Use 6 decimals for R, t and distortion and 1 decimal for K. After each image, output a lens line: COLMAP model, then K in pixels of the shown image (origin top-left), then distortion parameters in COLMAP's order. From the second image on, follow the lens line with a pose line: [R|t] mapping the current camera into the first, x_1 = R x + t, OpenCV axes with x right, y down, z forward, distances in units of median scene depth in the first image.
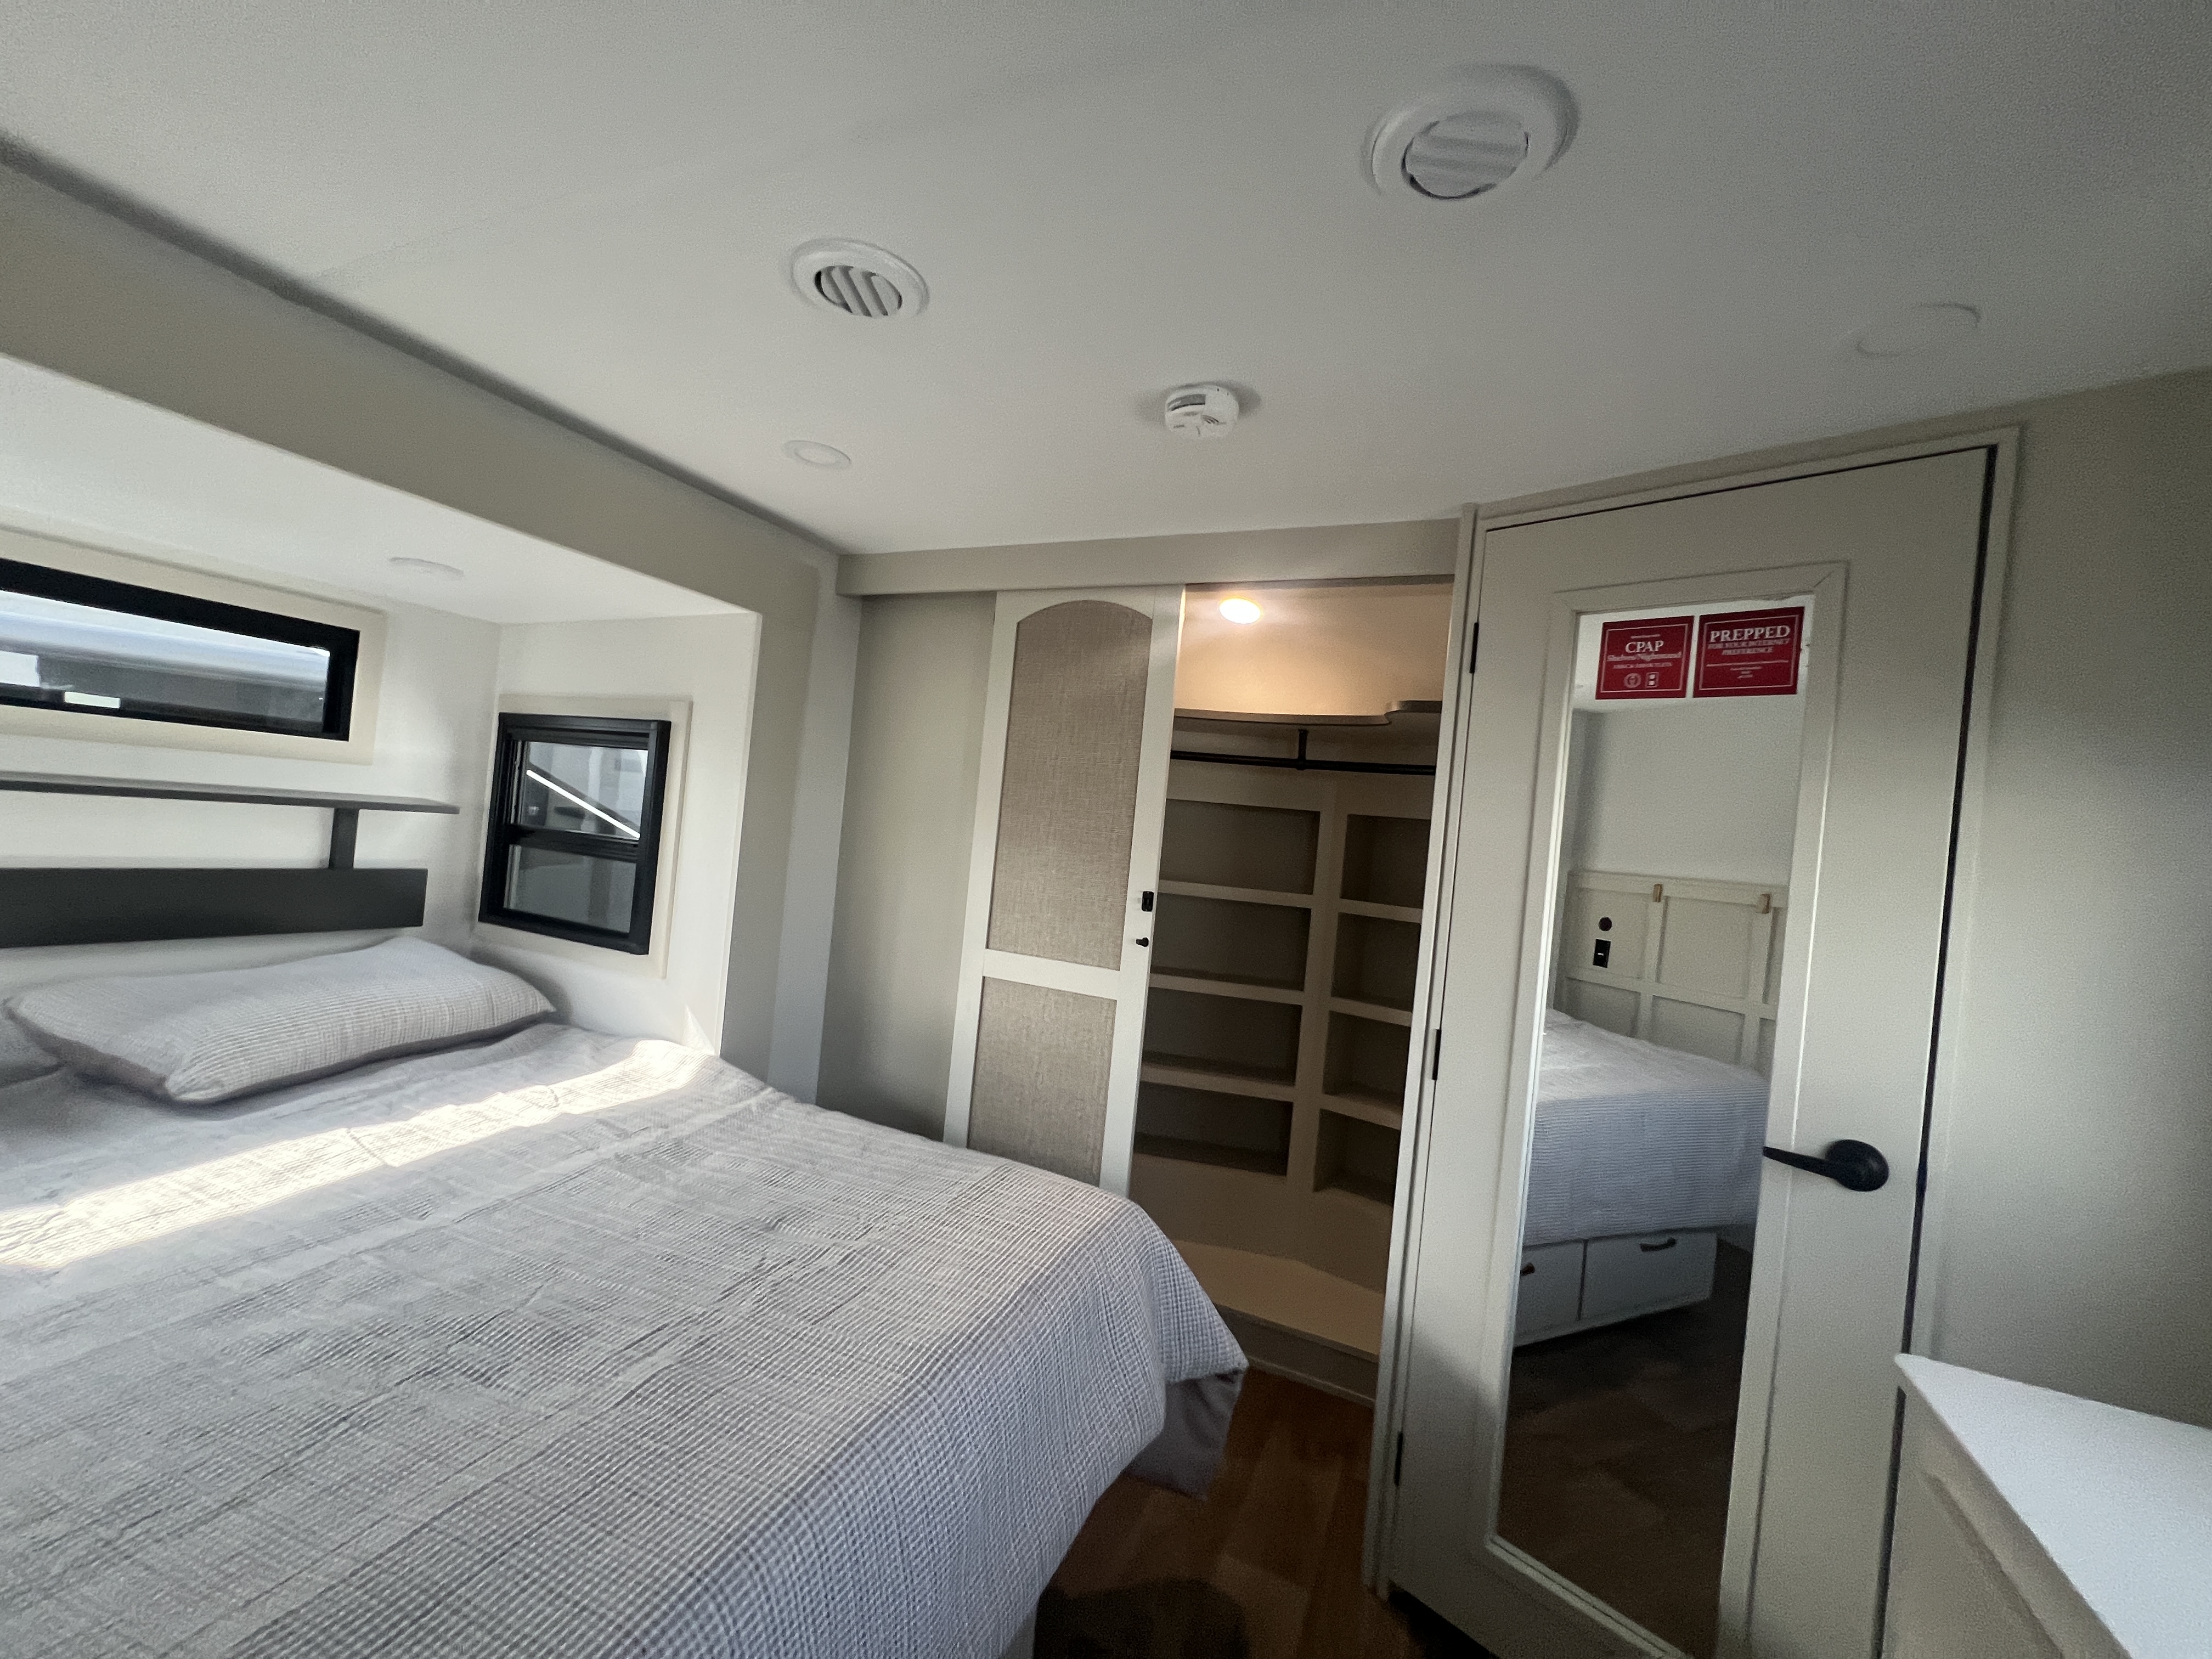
lens RADIAL K [[886.0, 0, 1109.3], [0, 886.0, 823.6], [0, 0, 1]] dist [0.000219, -0.000483]
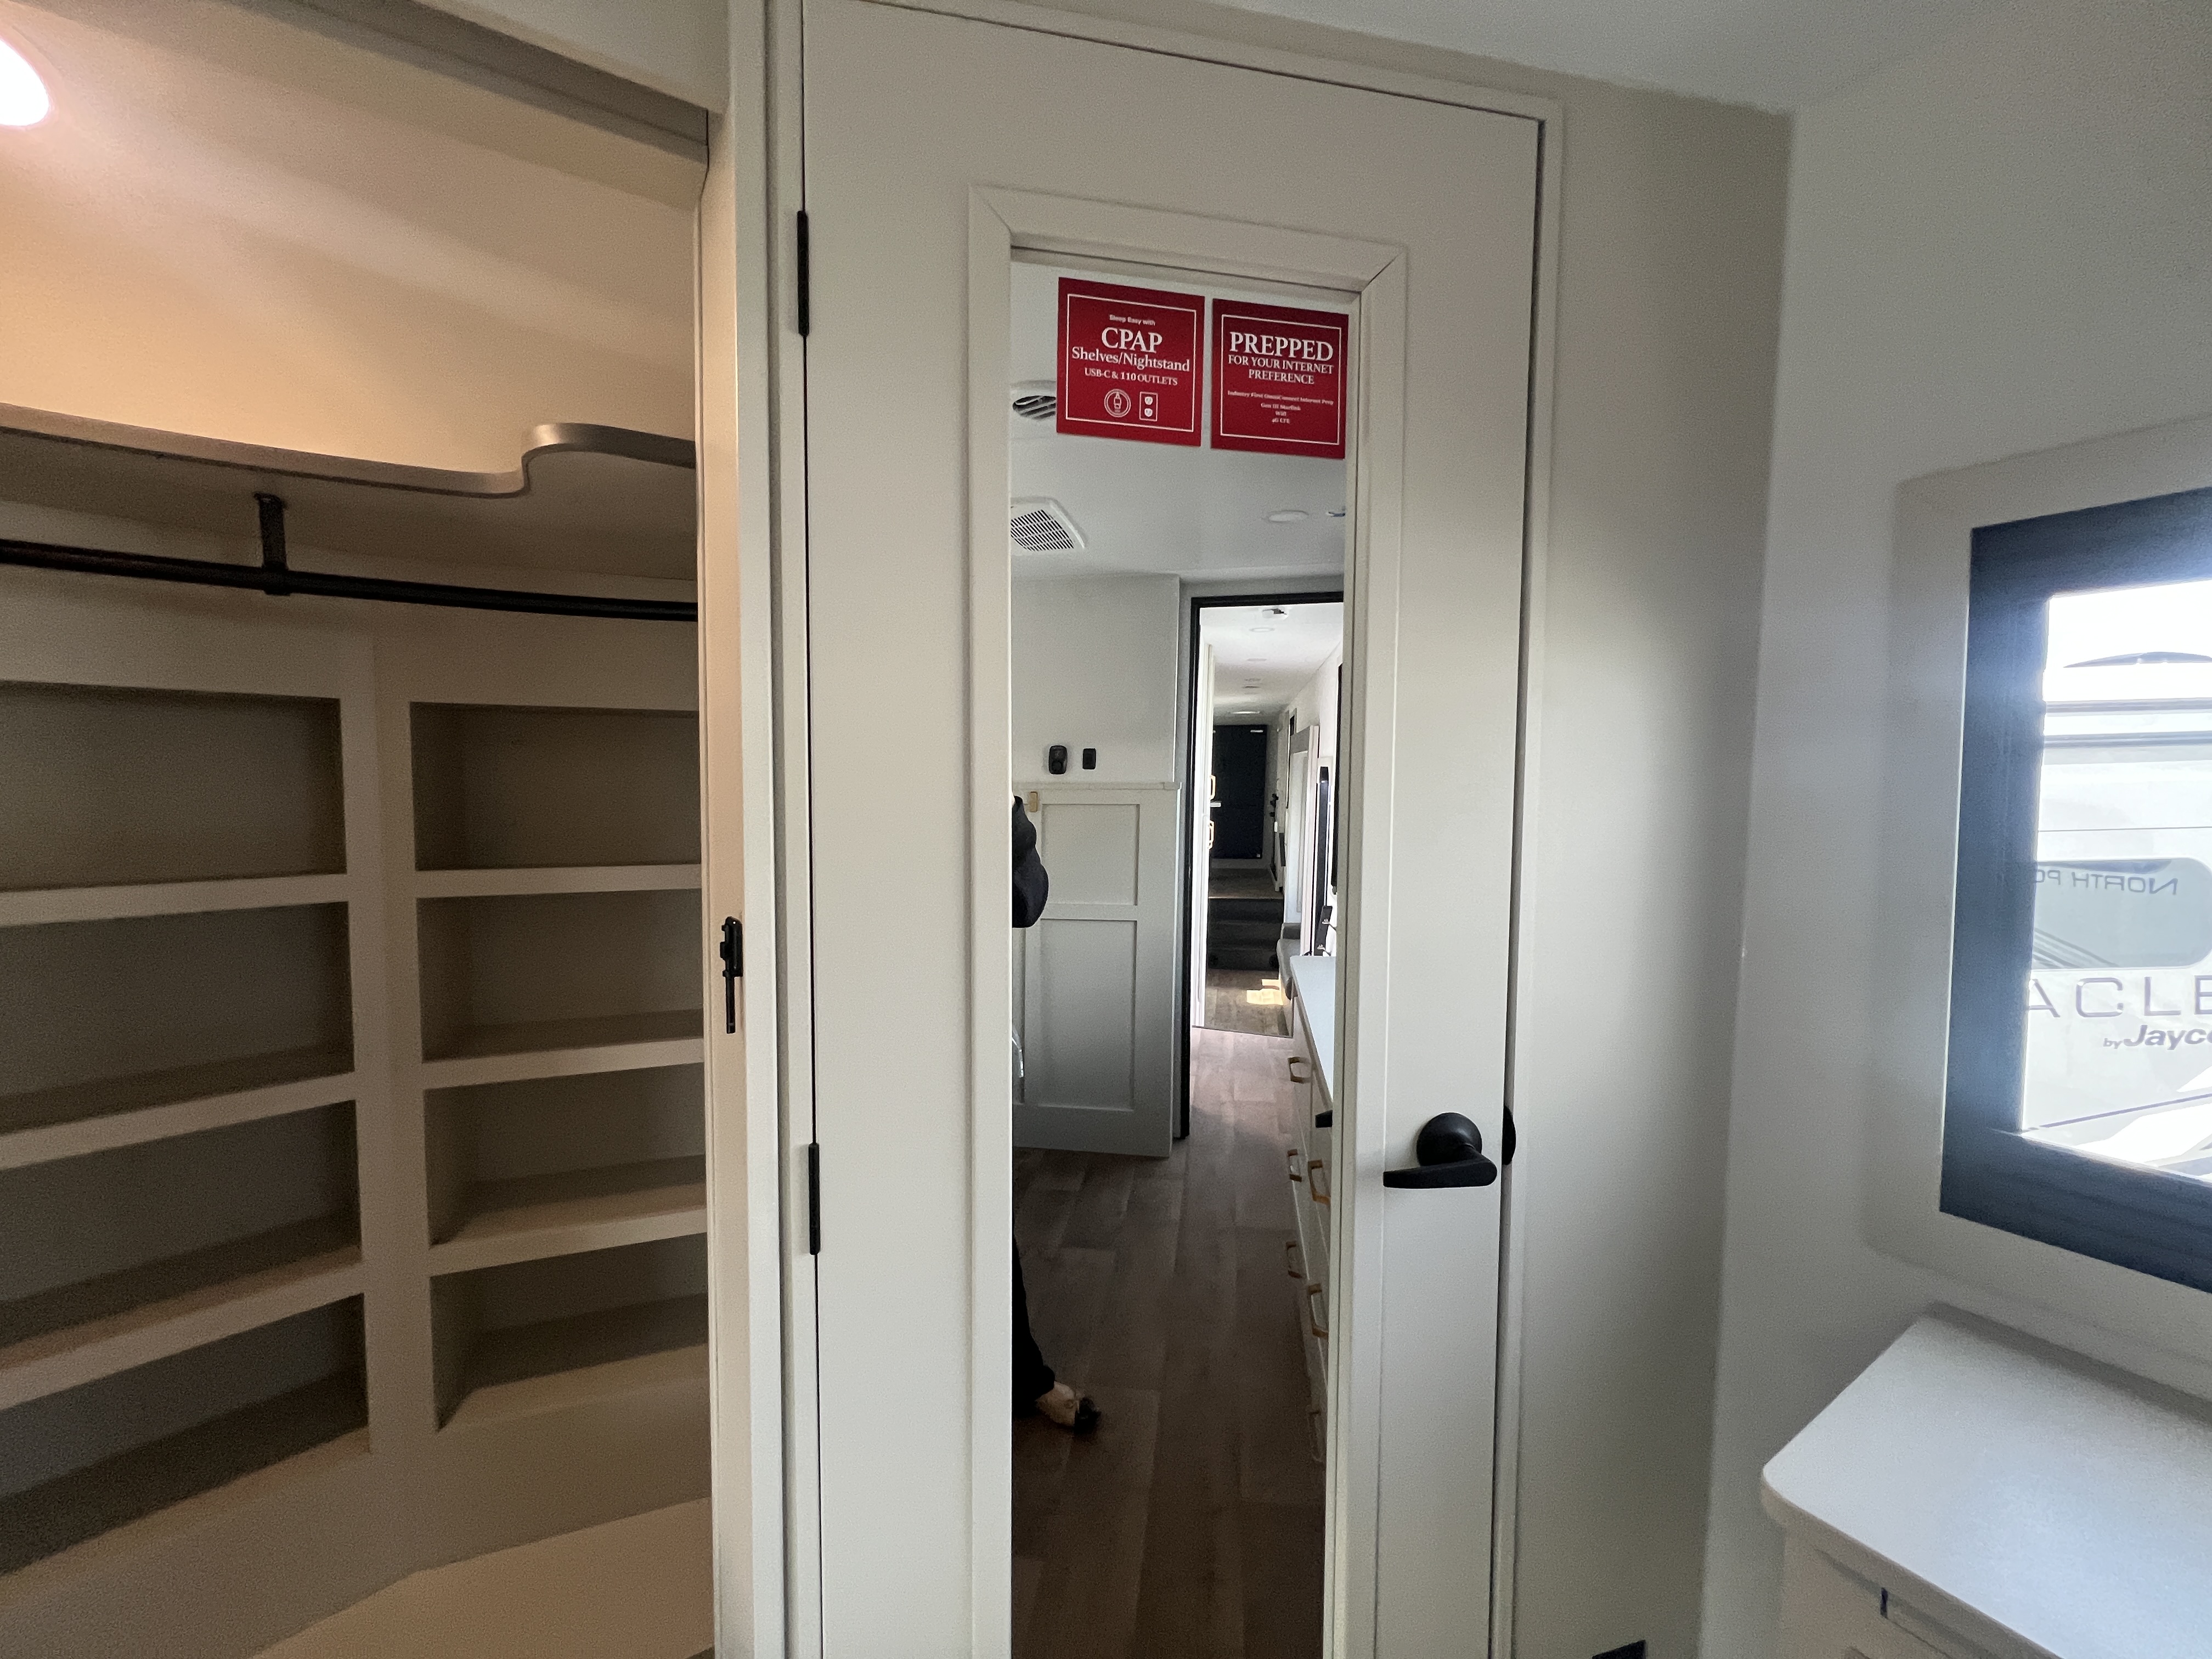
lens RADIAL K [[886.0, 0, 1102.5], [0, 886.0, 829.9], [0, 0, 1]] dist [0.000219, -0.000483]
pose [[0.552920, -0.134223, 0.822353, 0.101134], [0.044424, 0.990285, 0.131764, 0.019032], [-0.832049, -0.036323, 0.553511, 0.623771]]
